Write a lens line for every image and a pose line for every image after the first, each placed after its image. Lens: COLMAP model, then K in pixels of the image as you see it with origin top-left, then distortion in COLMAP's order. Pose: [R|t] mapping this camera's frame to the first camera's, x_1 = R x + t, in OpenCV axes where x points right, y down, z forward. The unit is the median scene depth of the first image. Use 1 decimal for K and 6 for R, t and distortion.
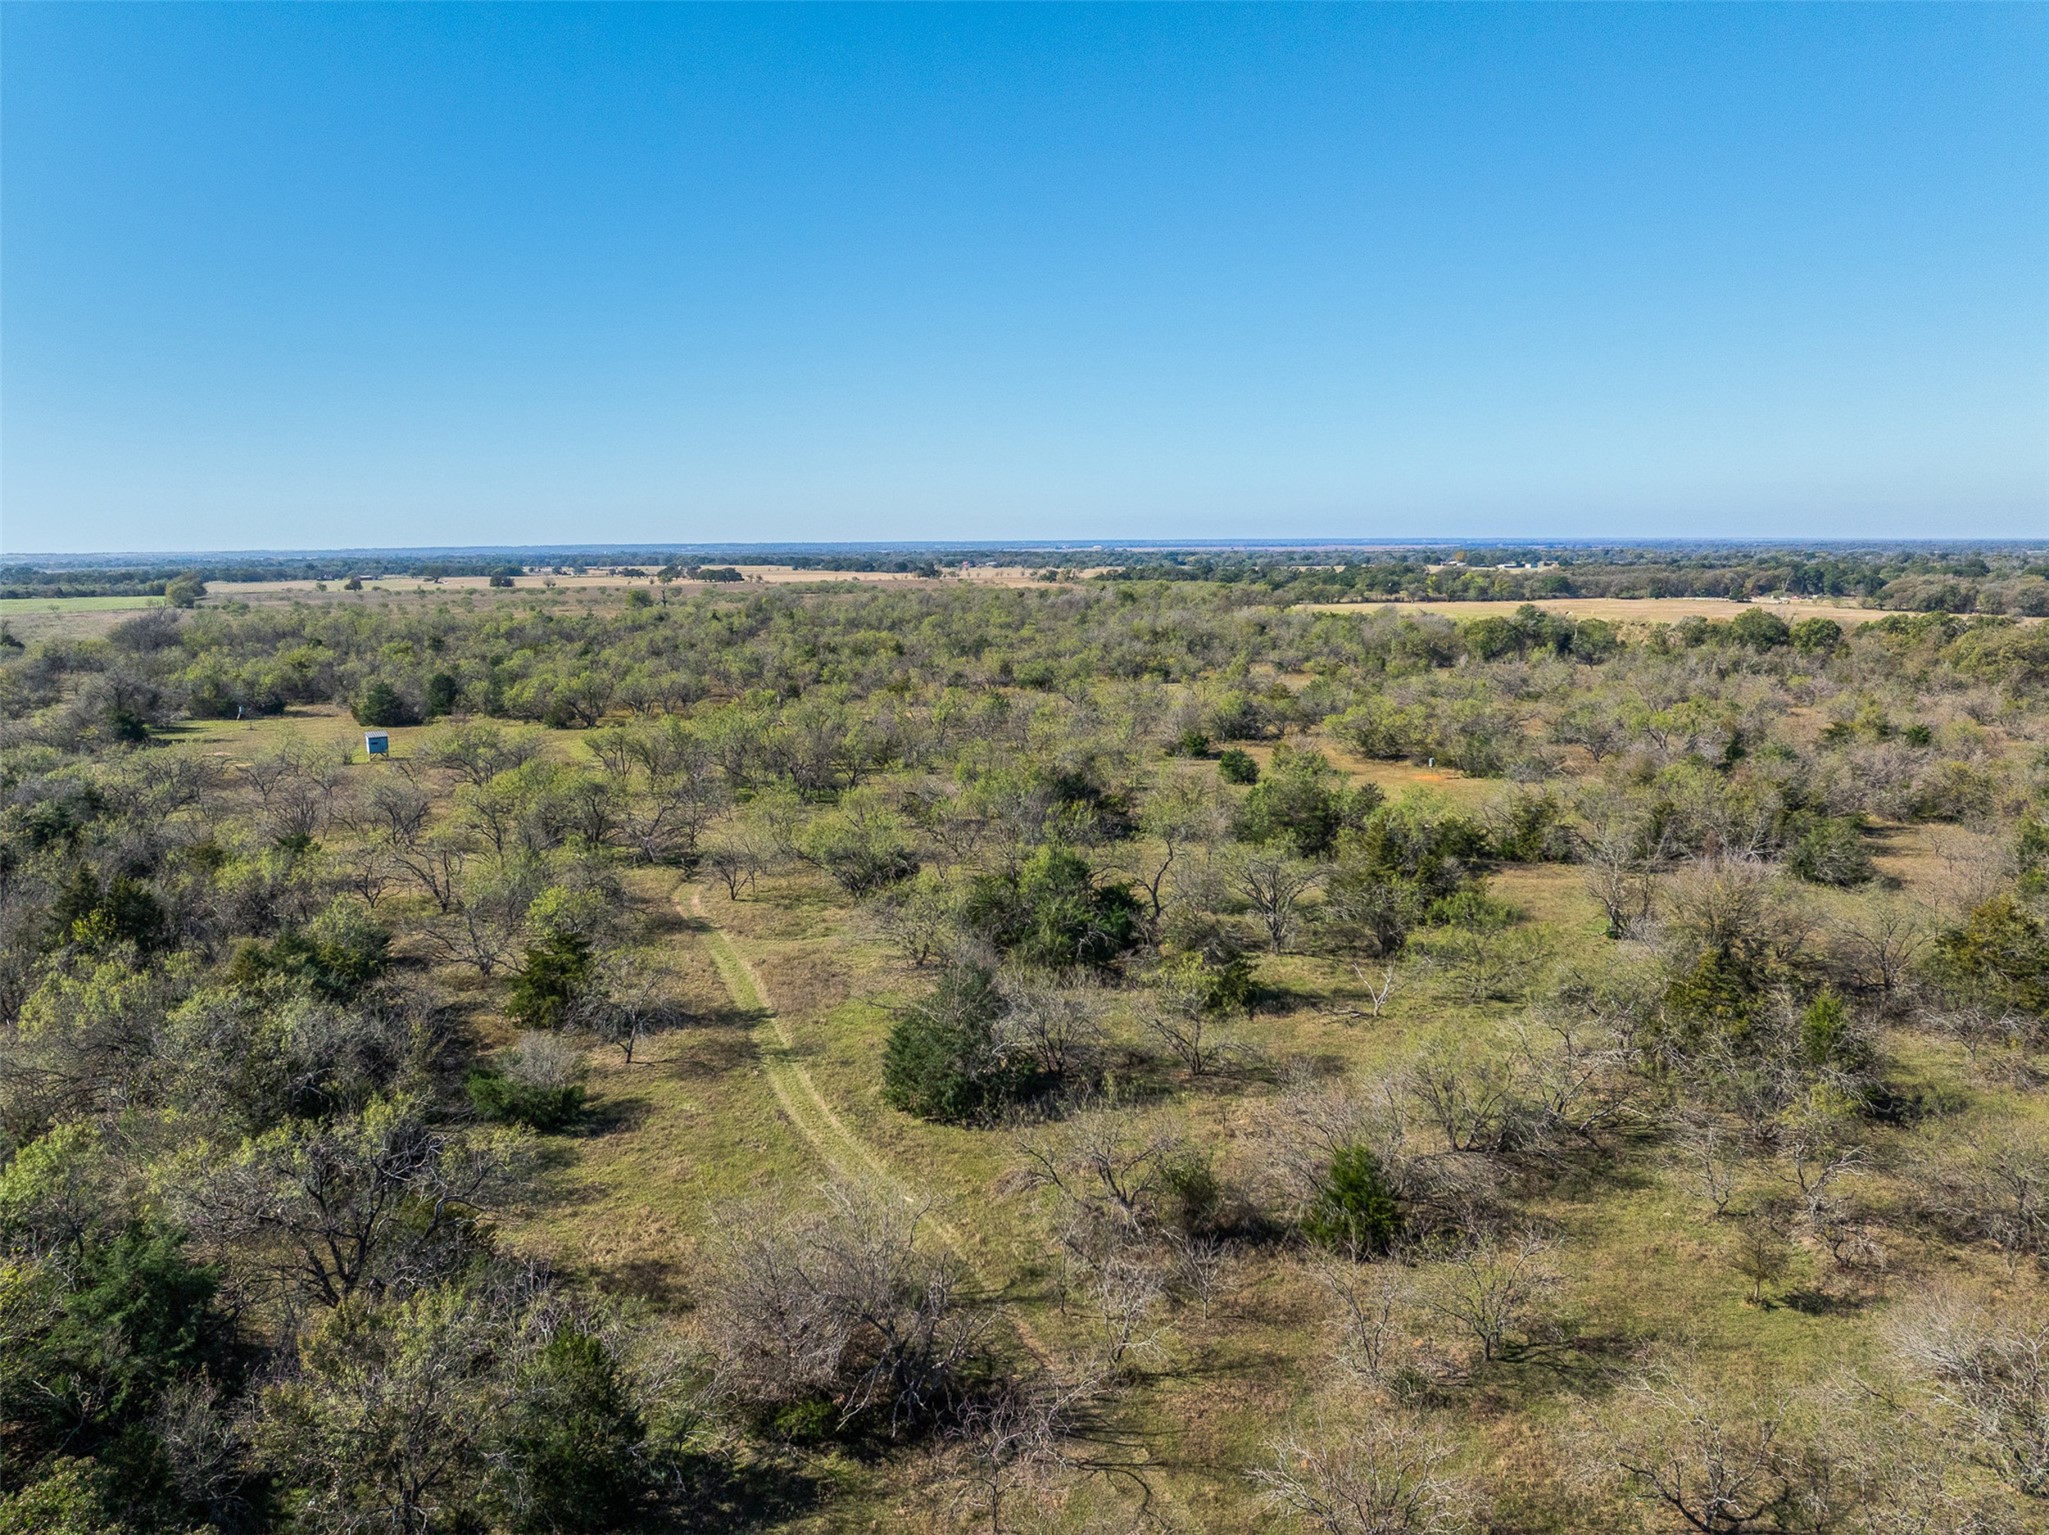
lens RADIAL K [[1441.2, 0, 1066.9], [0, 1441.2, 745.1], [0, 0, 1]] dist [-0.045331, 0.007917]
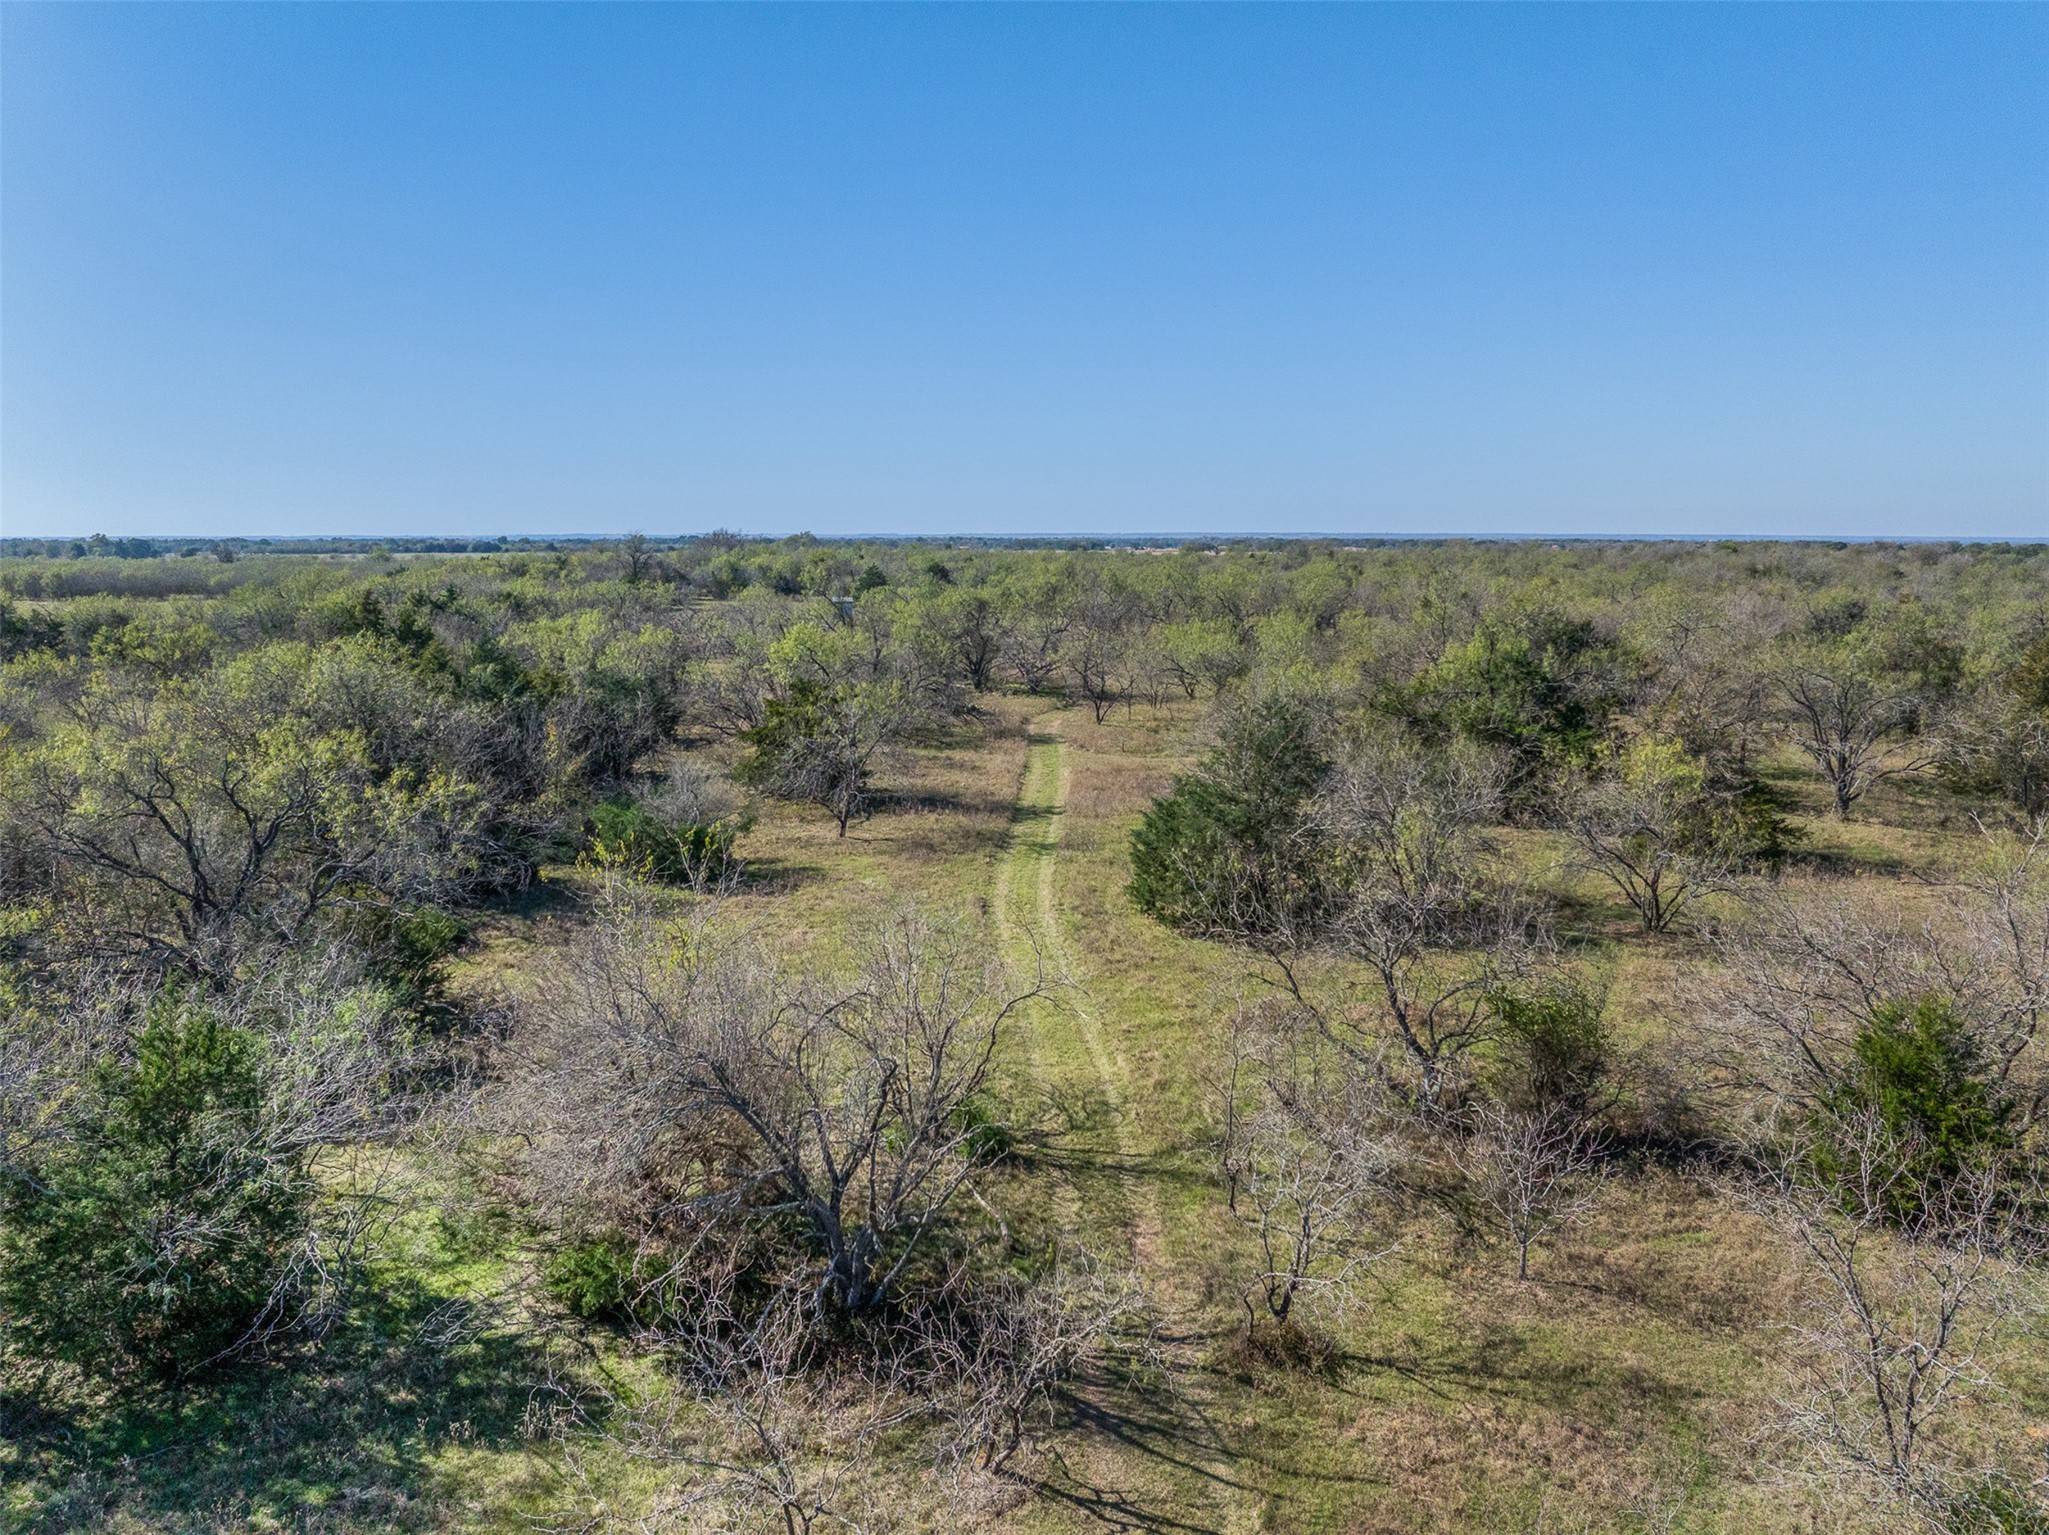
lens RADIAL K [[1441.2, 0, 1026.4], [0, 1441.2, 763.4], [0, 0, 1]] dist [-0.045331, 0.007917]
pose [[0.913323, 0.061031, -0.402636, 0.099392], [-0.051961, 0.998090, 0.033422, 0.173448], [0.403907, -0.009604, 0.914750, 0.389302]]
